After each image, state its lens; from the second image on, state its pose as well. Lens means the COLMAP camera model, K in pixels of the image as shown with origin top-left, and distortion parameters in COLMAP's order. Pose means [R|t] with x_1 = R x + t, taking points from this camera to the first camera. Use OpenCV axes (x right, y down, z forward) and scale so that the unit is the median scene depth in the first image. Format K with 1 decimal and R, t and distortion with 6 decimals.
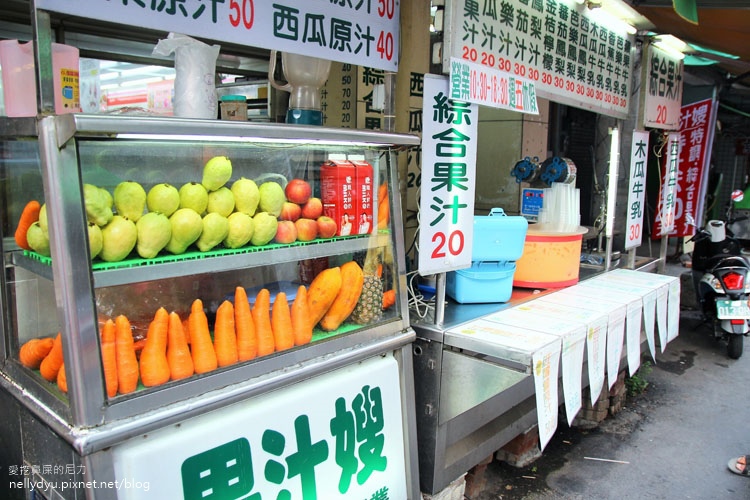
lens RADIAL K [[594.2, 0, 375.1], [0, 594.2, 249.8], [0, 0, 1]] dist [-0.147294, -0.002875]
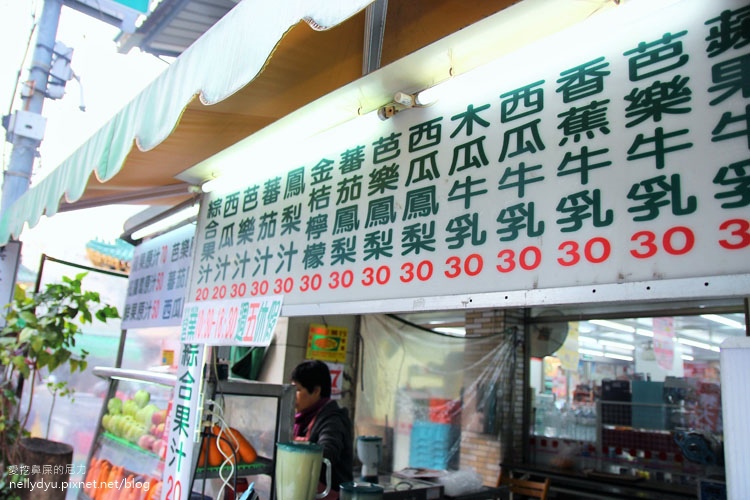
lens RADIAL K [[594.2, 0, 375.4], [0, 594.2, 250.7], [0, 0, 1]] dist [-0.147294, -0.002875]
pose [[-0.120799, -0.285158, -0.950838, 0.969274], [-0.268272, 0.931589, -0.245302, -0.213786], [0.955739, 0.225451, -0.189035, 1.289091]]
